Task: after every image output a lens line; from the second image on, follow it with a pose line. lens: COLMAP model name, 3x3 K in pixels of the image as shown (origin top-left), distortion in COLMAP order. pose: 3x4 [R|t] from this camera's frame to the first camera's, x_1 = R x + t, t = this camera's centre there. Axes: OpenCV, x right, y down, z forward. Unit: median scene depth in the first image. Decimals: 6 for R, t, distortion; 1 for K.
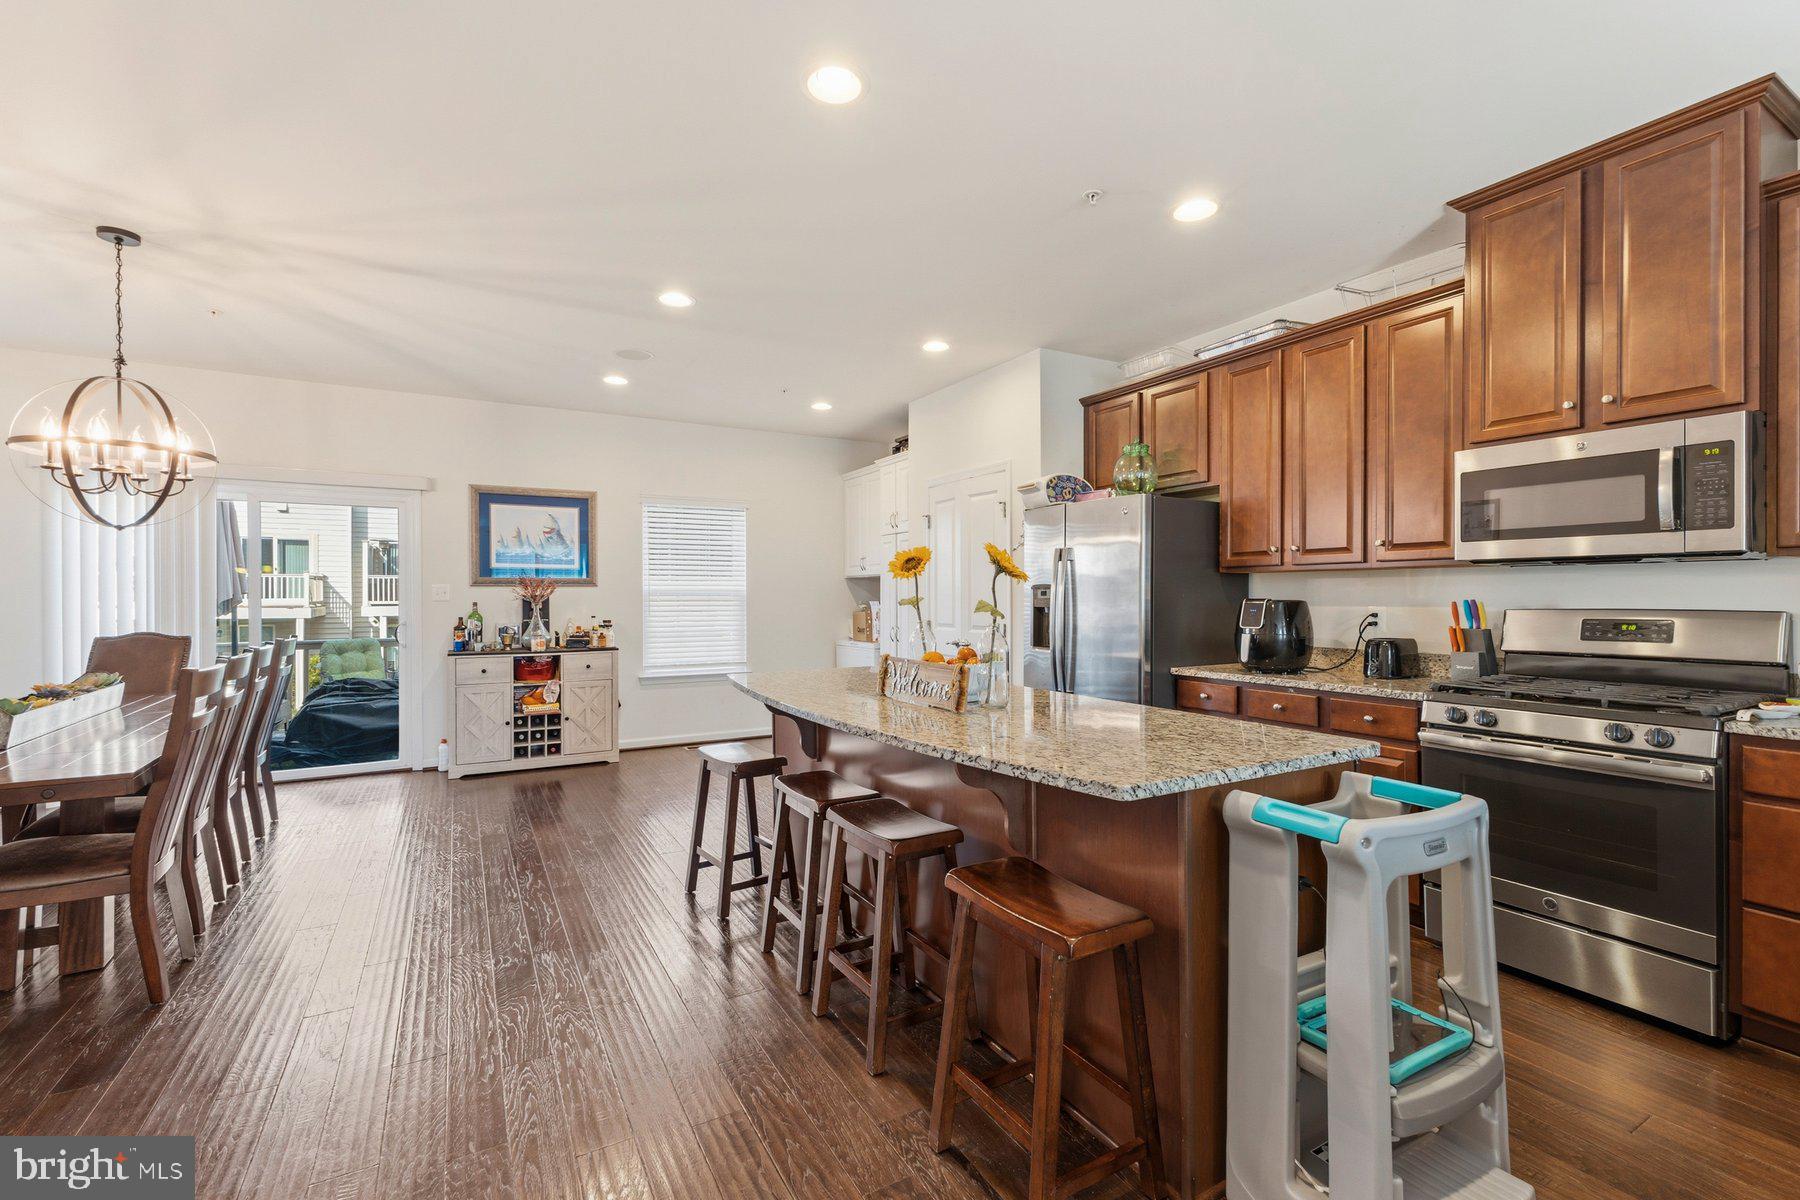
lens RADIAL K [[779.2, 0, 900.1], [0, 779.2, 603.5], [0, 0, 1]] dist [0.011875, -0.002715]
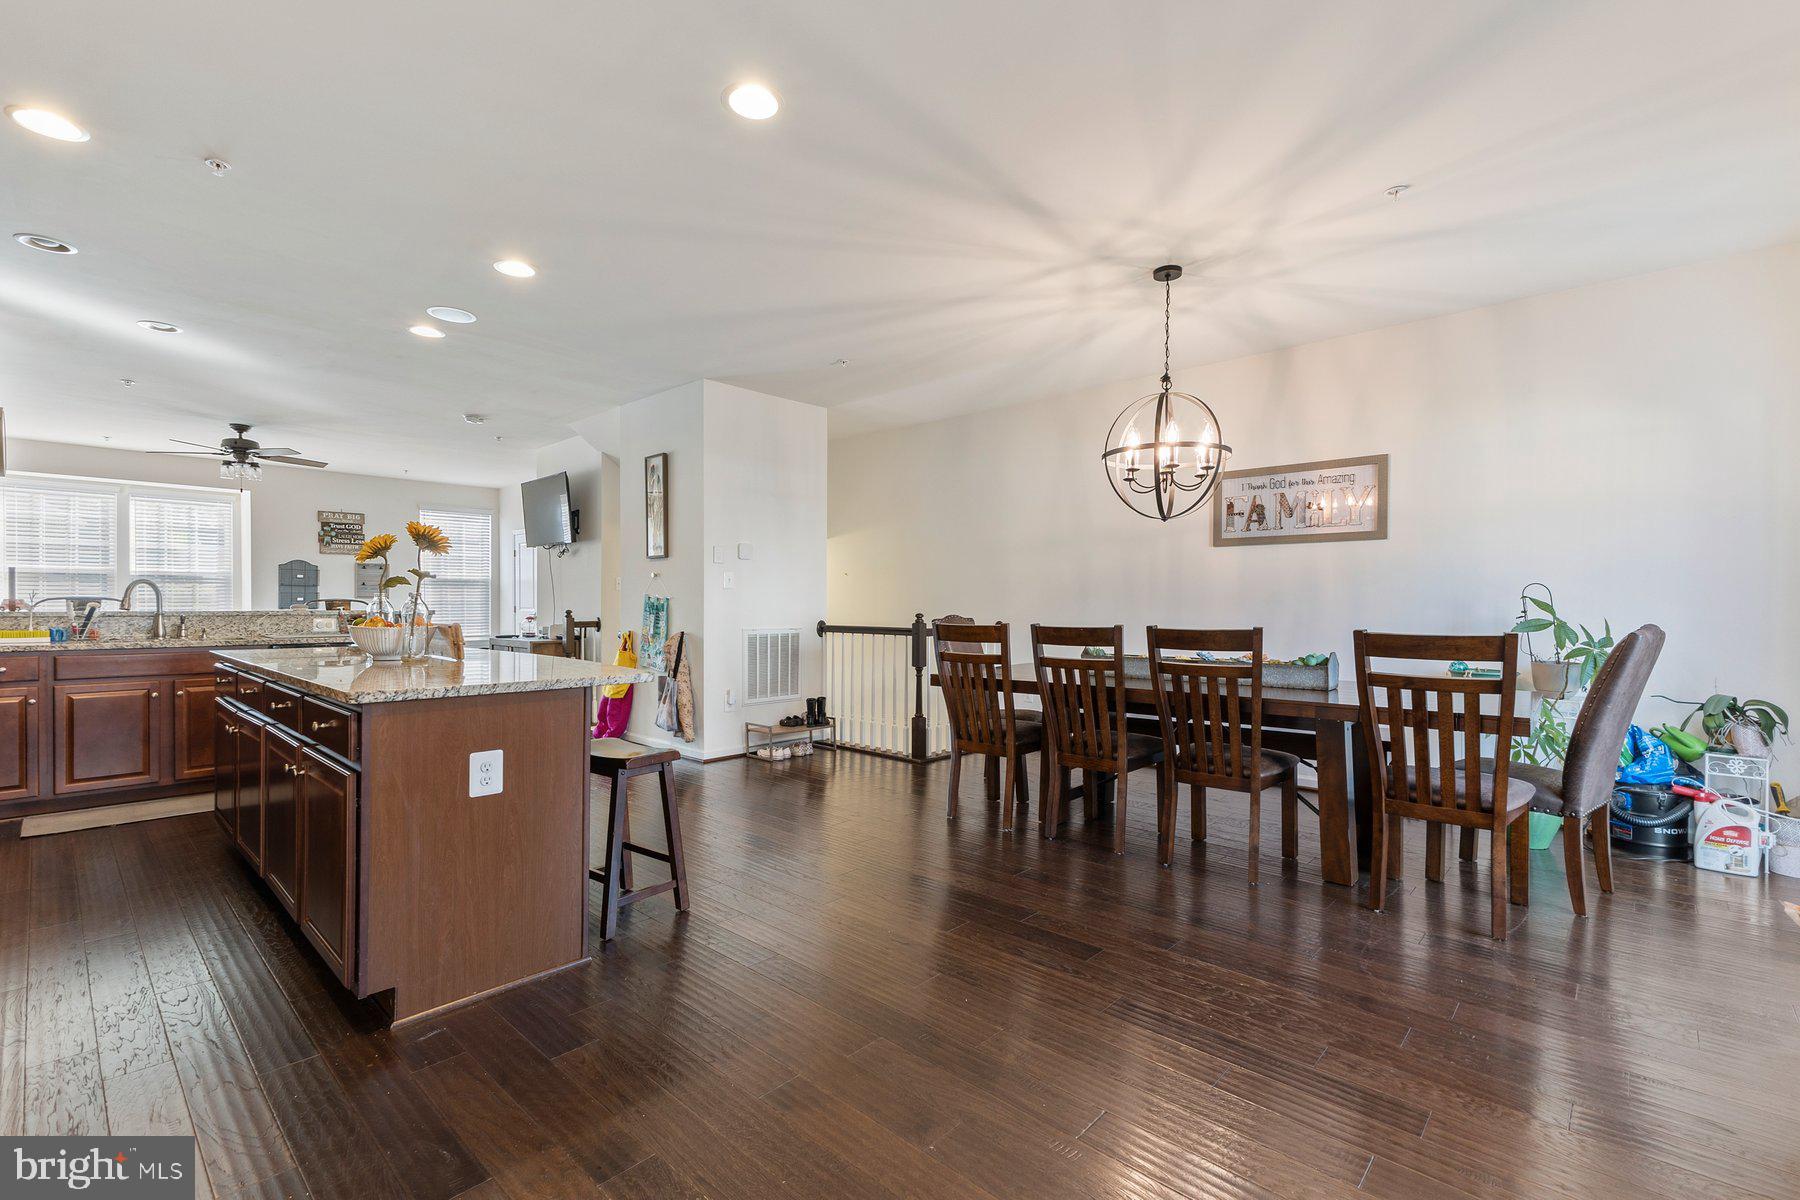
lens RADIAL K [[785.8, 0, 903.5], [0, 785.8, 607.0], [0, 0, 1]] dist [0.011106, -0.003811]
pose [[-0.952160, 0.000634, -0.305599, -0.137470], [-0.003612, 0.999905, 0.013330, 0.011910], [0.305579, 0.013797, -0.952067, 1.103787]]
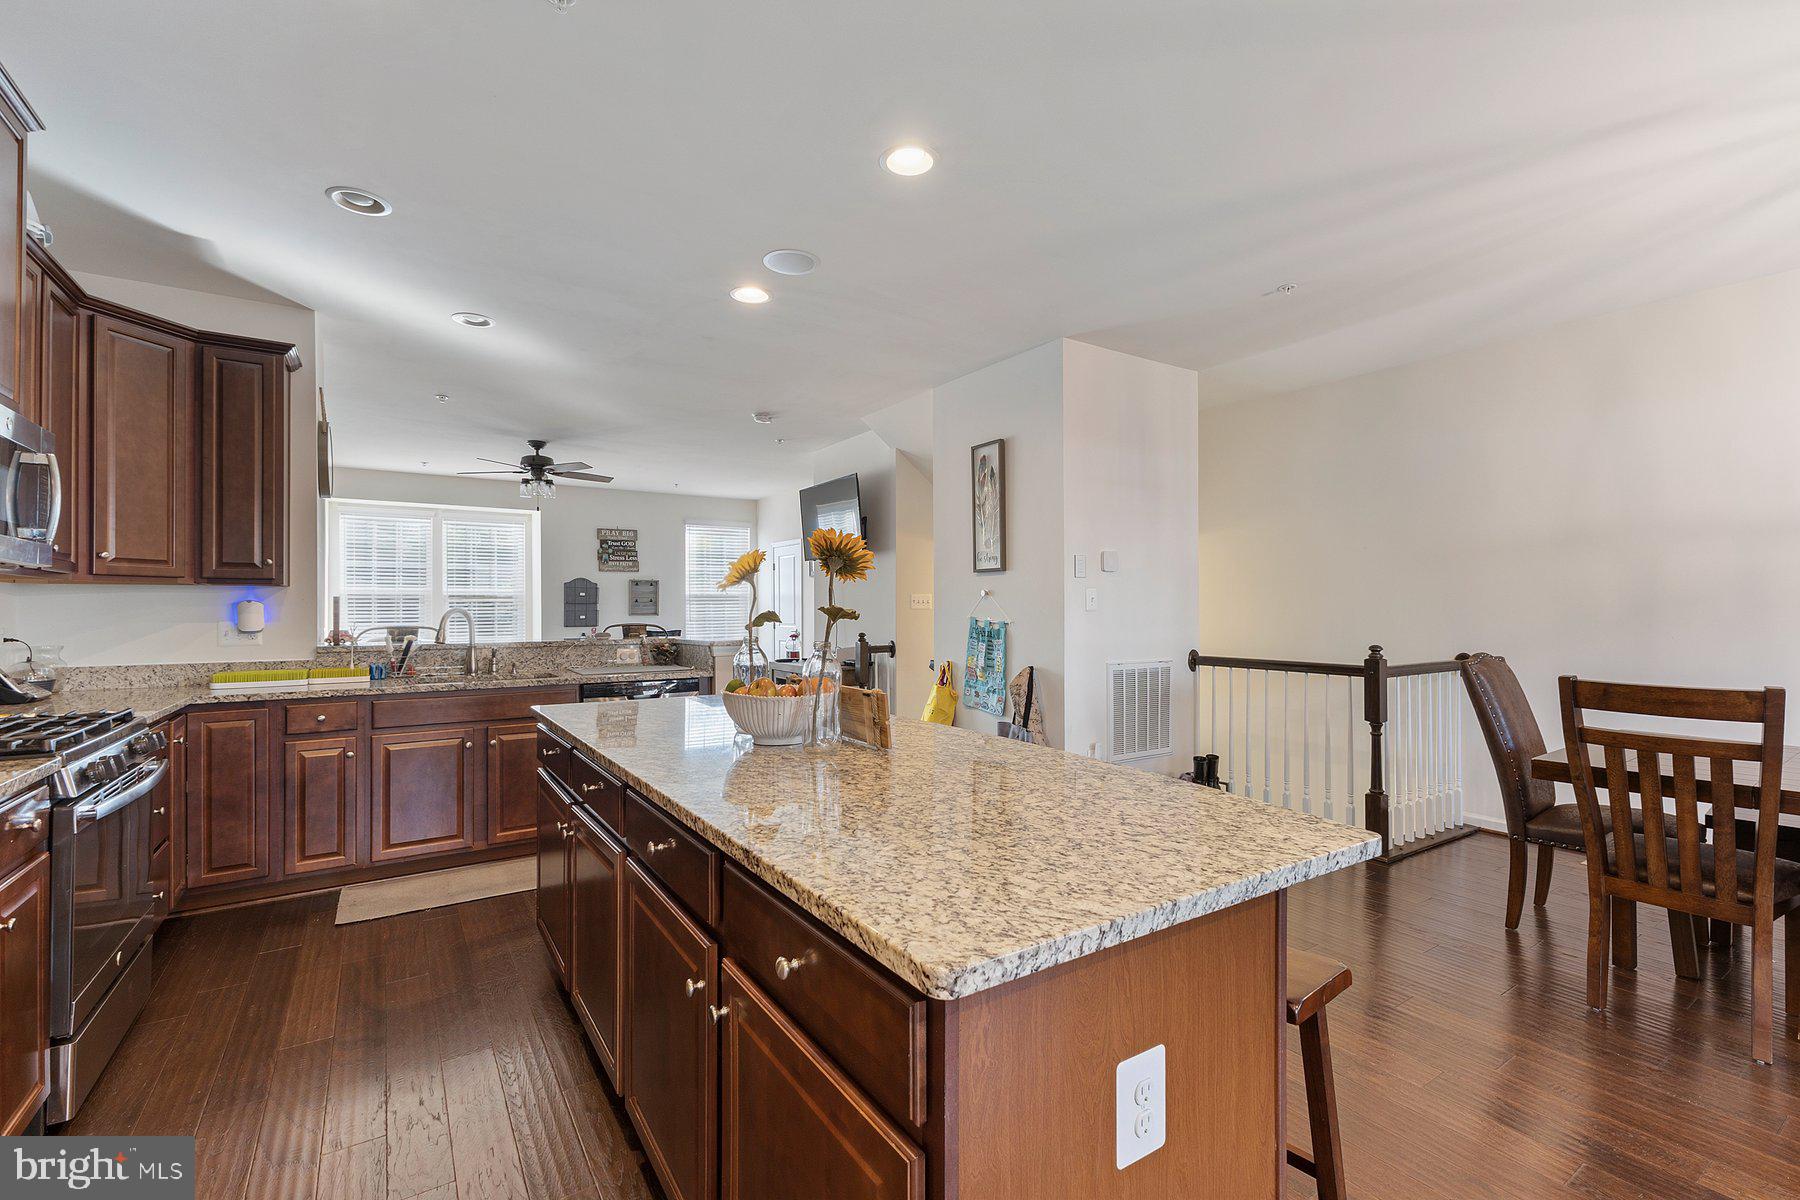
lens RADIAL K [[779.2, 0, 900.1], [0, 779.2, 603.5], [0, 0, 1]] dist [0.011875, -0.002715]
pose [[-0.997691, 0.004565, -0.067767, 0.003843], [0.004416, 0.999988, 0.002334, -0.006635], [0.067776, 0.002029, -0.997698, 0.827572]]
